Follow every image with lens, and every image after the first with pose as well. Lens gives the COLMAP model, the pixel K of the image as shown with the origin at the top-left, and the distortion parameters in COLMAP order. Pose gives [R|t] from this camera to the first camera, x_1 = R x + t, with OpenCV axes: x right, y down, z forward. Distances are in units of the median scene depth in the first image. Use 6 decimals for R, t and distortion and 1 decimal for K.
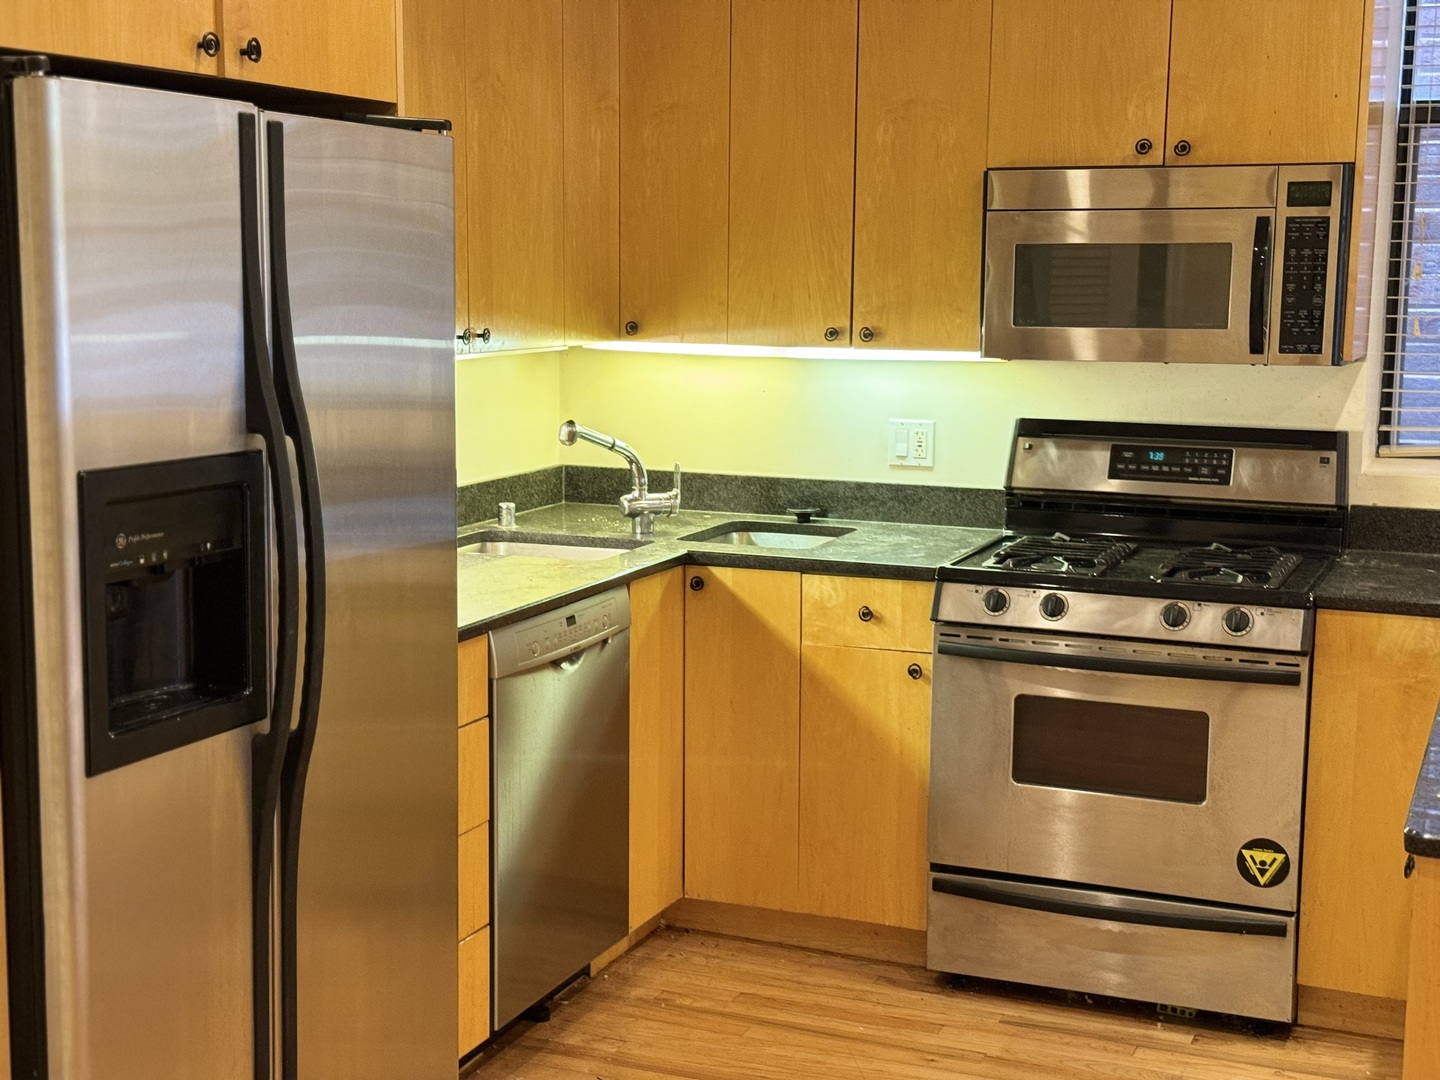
lens RADIAL K [[2005.7, 0, 717.1], [0, 2005.7, 534.0], [0, 0, 1]] dist [0.114024, 0.000000]
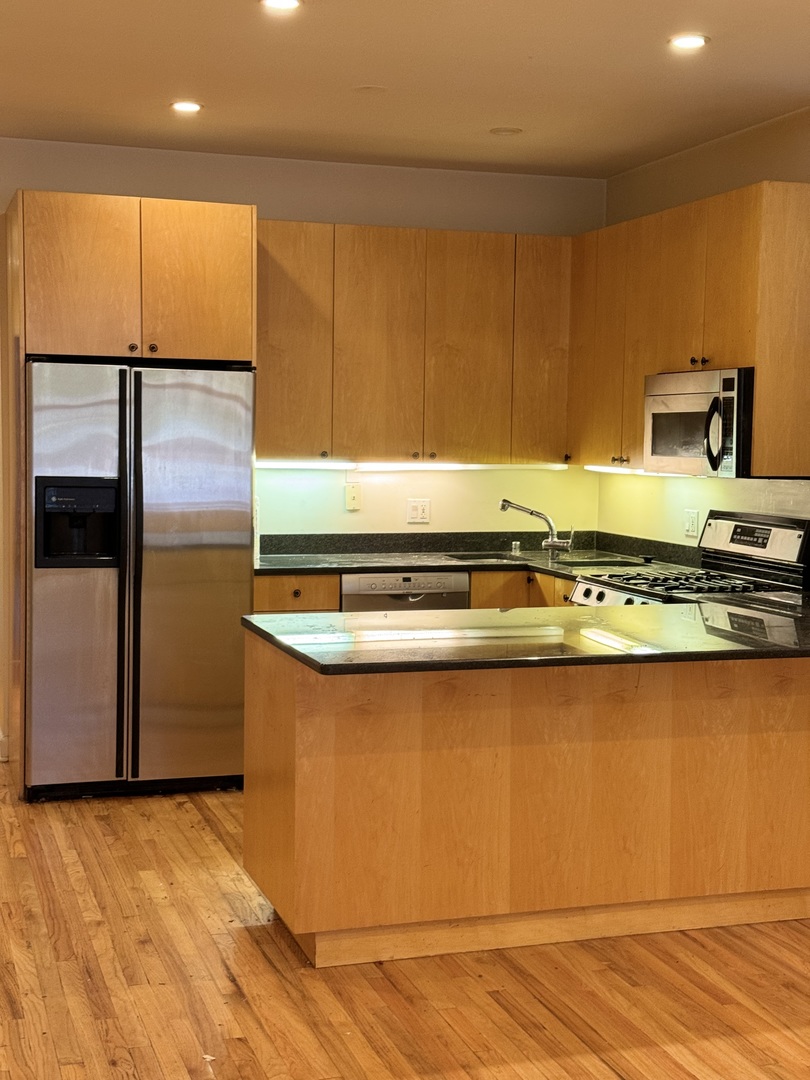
lens RADIAL K [[1504.2, 0, 399.1], [0, 1504.2, 541.7], [0, 0, 1]] dist [0.114024, 0.000000]
pose [[0.650601, 0.054781, -0.757442, 1.116442], [-0.111573, 0.993467, -0.023985, 0.039569], [0.751179, 0.100115, 0.652462, -0.105819]]
